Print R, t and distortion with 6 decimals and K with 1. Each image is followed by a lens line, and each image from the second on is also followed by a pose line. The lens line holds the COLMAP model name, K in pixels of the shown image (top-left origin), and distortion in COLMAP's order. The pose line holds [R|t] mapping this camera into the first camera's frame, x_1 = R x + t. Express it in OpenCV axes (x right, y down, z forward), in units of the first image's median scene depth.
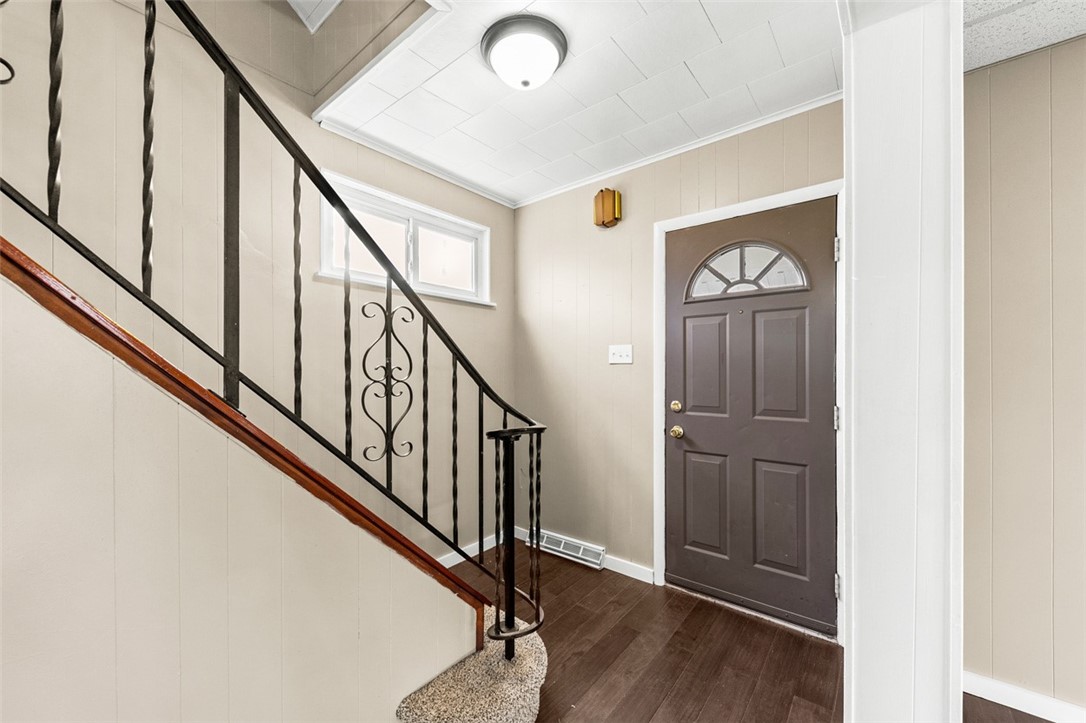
lens RADIAL K [[426.1, 0, 542.9], [0, 426.1, 365.8], [0, 0, 1]] dist [-0.000824, -0.000234]
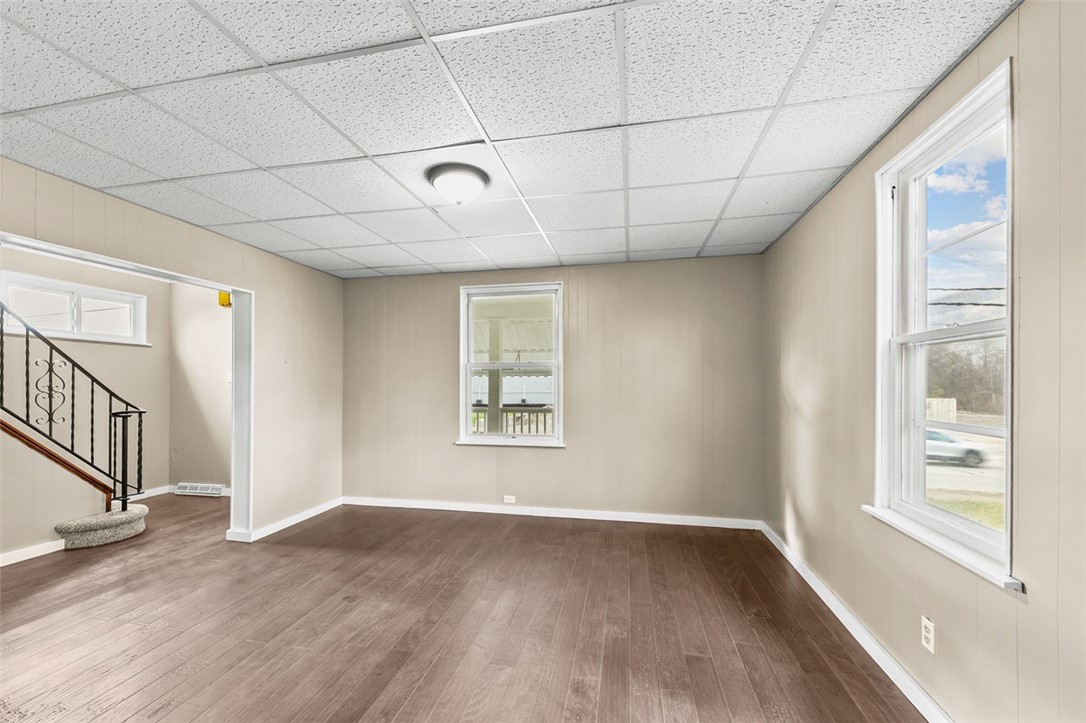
lens RADIAL K [[429.9, 0, 540.4], [0, 429.9, 379.8], [0, 0, 1]] dist [-0.001922, -0.000264]
pose [[0.886196, 0.004847, 0.463286, 0.647632], [-0.005328, 0.999986, -0.000270, -0.030476], [-0.463280, -0.002229, 0.886209, -1.625612]]
